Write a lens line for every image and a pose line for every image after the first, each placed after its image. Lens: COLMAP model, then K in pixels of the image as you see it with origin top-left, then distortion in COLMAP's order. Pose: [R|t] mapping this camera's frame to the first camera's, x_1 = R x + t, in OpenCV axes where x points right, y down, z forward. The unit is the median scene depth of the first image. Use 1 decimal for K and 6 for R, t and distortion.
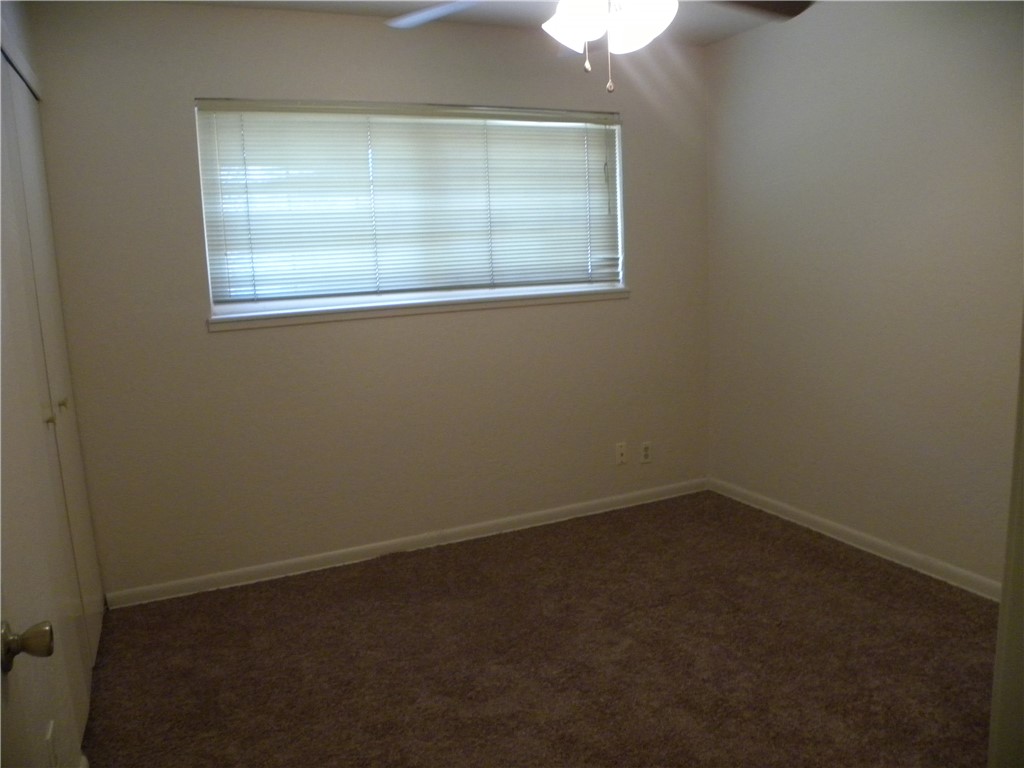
lens RADIAL K [[770.4, 0, 512.0], [0, 770.4, 384.0], [0, 0, 1]] dist [-0.179874, 0.123172]
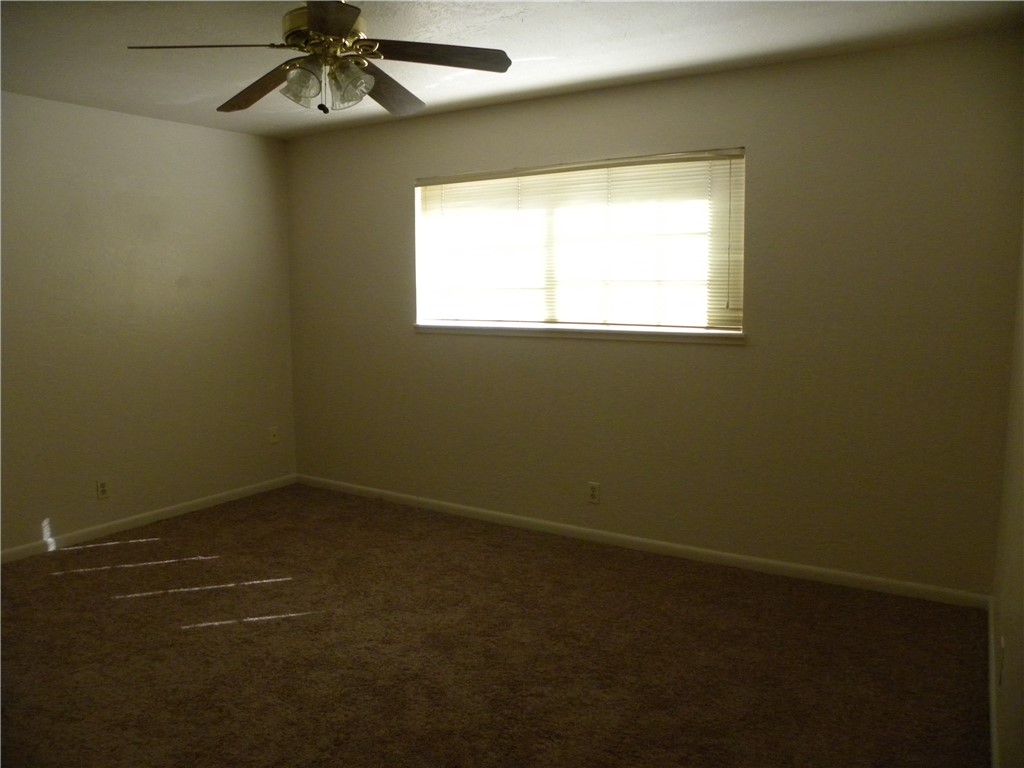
lens RADIAL K [[770.4, 0, 512.0], [0, 770.4, 384.0], [0, 0, 1]] dist [-0.179874, 0.123172]
pose [[0.645668, 0.098041, -0.757299, 0.801204], [-0.145283, 0.989381, 0.004220, -0.036641], [0.749671, 0.107298, 0.653055, 0.243644]]
